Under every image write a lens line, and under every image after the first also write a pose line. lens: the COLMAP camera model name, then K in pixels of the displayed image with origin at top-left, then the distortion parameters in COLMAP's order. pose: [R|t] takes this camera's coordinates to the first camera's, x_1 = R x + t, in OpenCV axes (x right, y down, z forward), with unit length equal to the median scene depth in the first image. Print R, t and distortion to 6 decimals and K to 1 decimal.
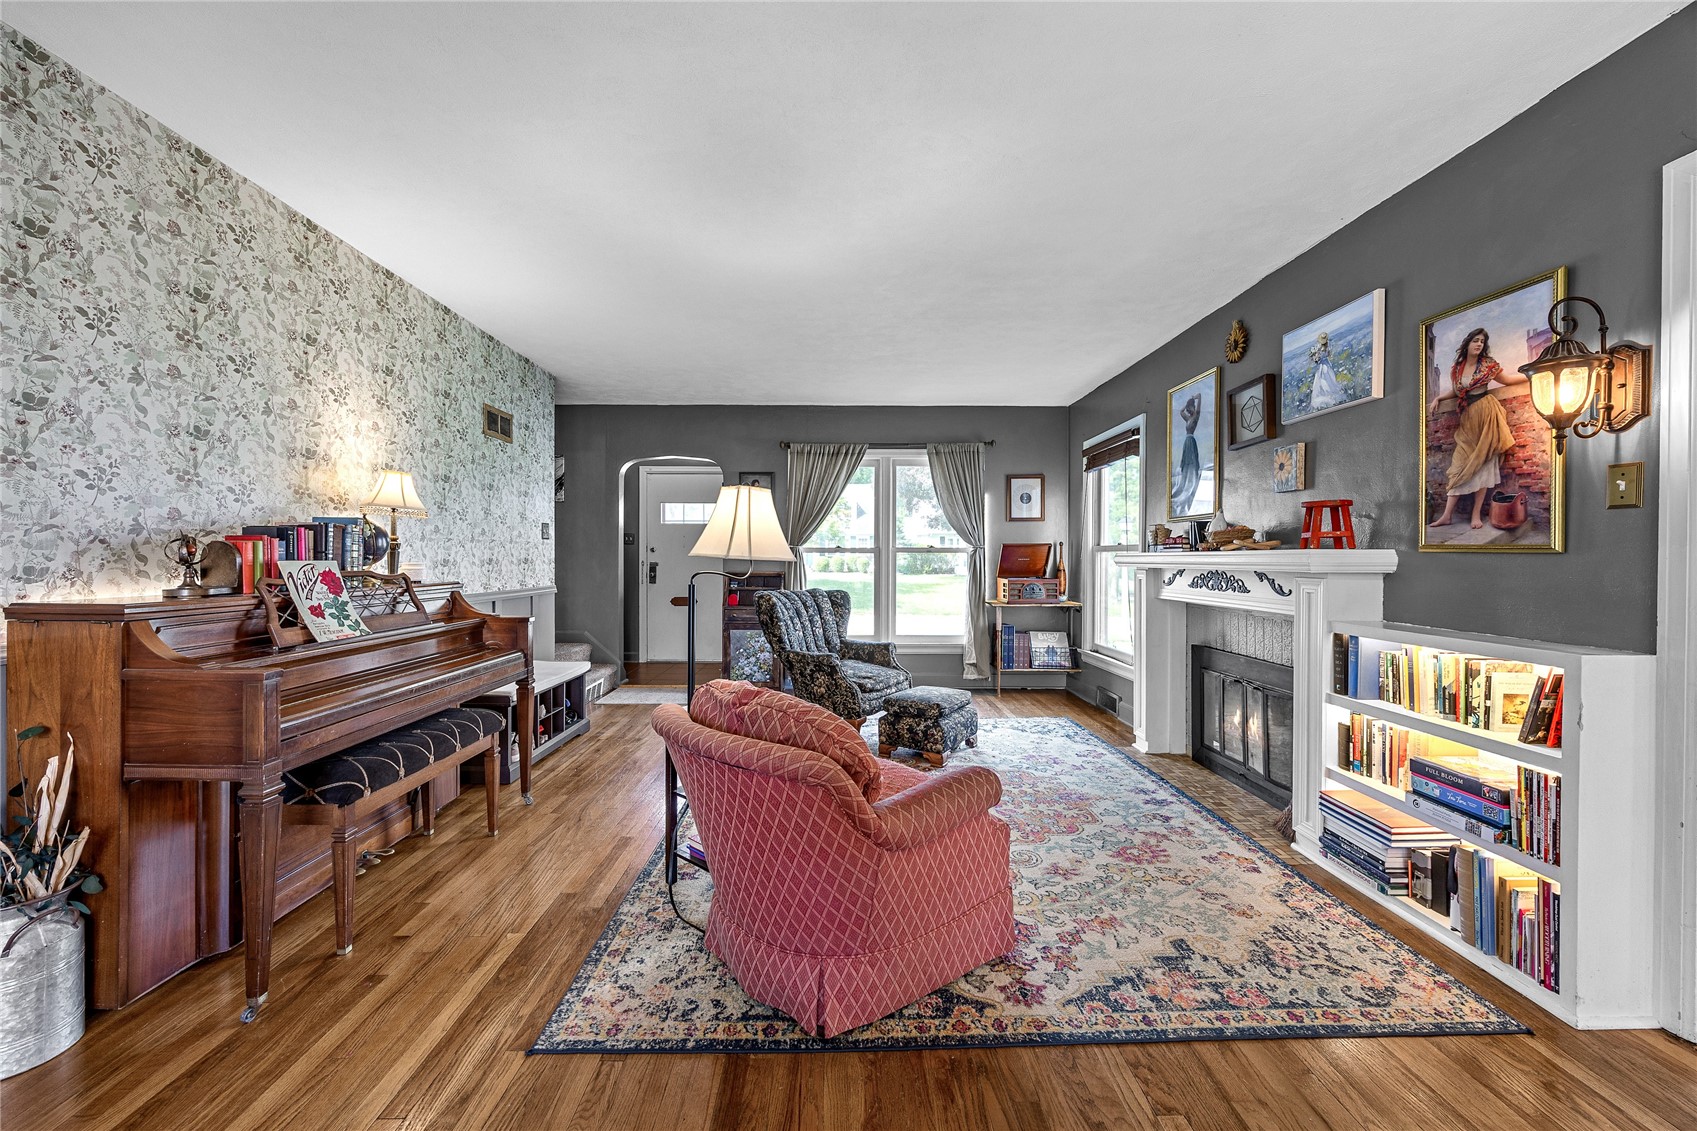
lens RADIAL K [[655.6, 0, 851.1], [0, 655.6, 558.3], [0, 0, 1]] dist [-0.003449, -0.000636]
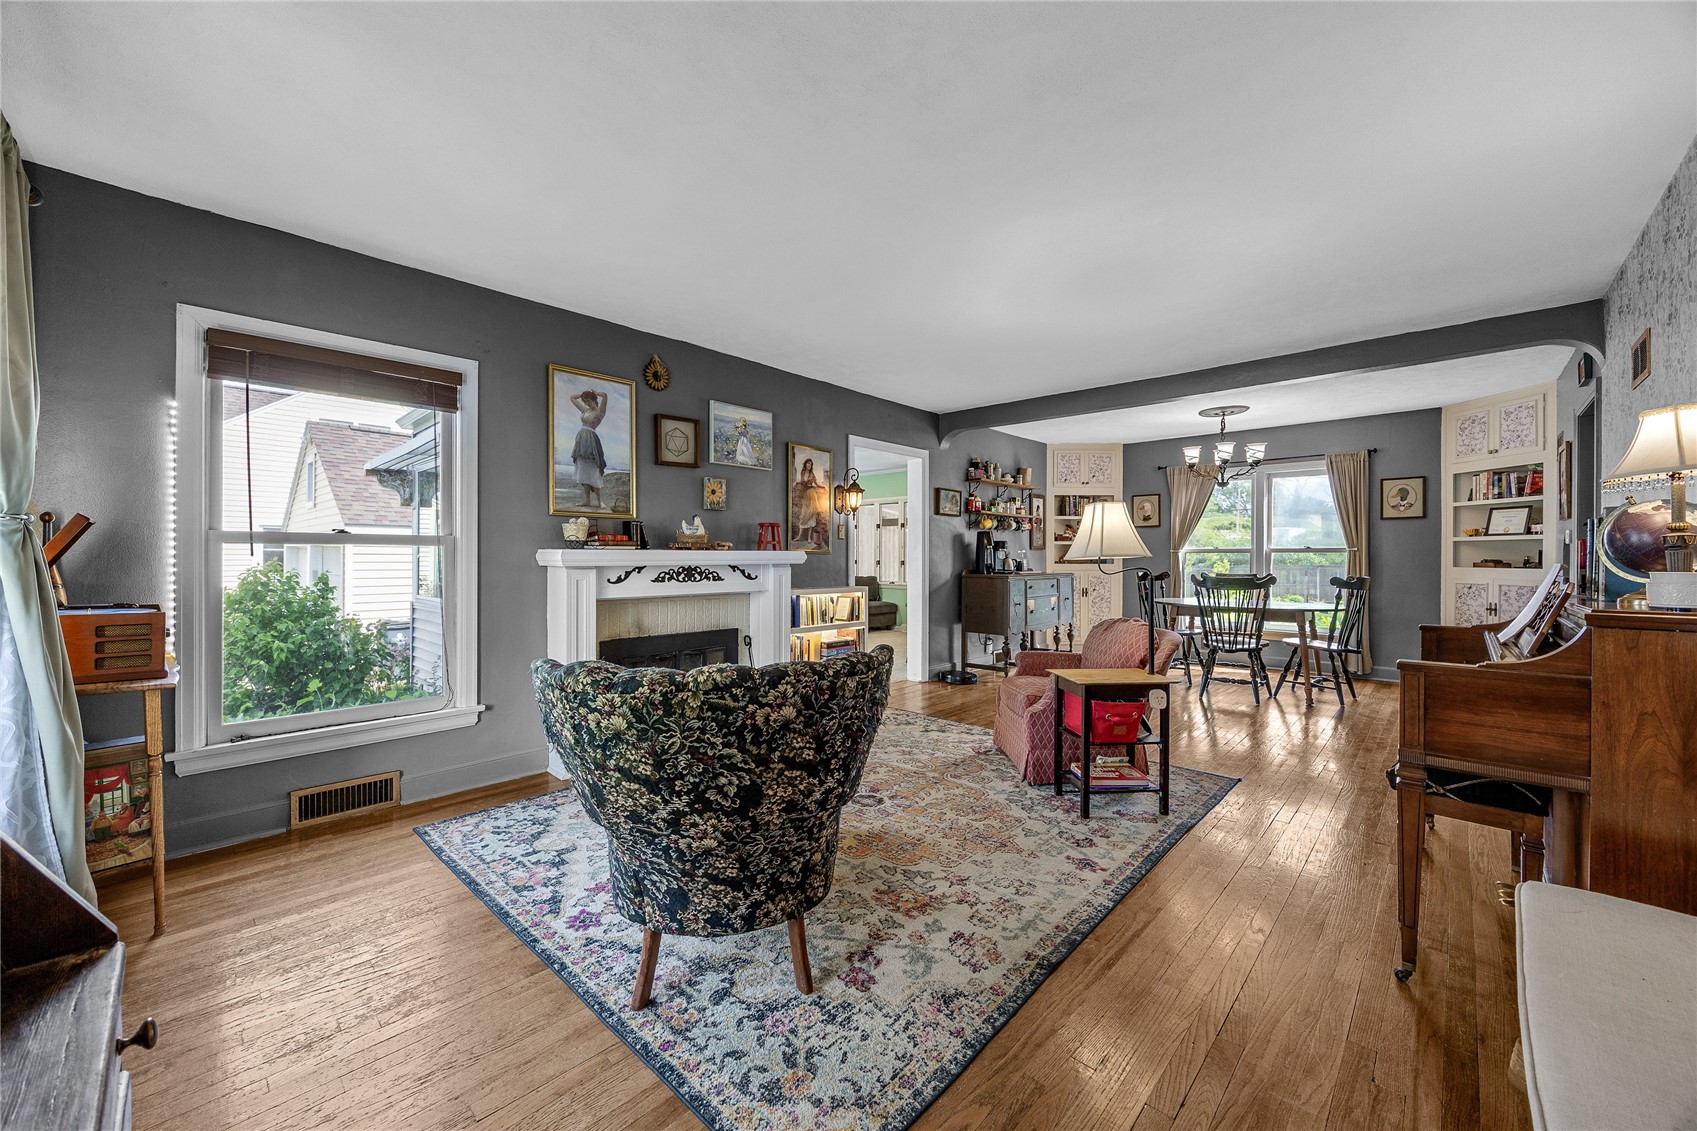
lens RADIAL K [[655.6, 0, 853.4], [0, 655.6, 559.5], [0, 0, 1]] dist [-0.003449, -0.000636]
pose [[-0.724932, -0.004530, 0.688806, -0.635399], [-0.000230, 0.999980, 0.006334, -0.001377], [-0.688821, 0.004434, -0.724918, 2.094073]]
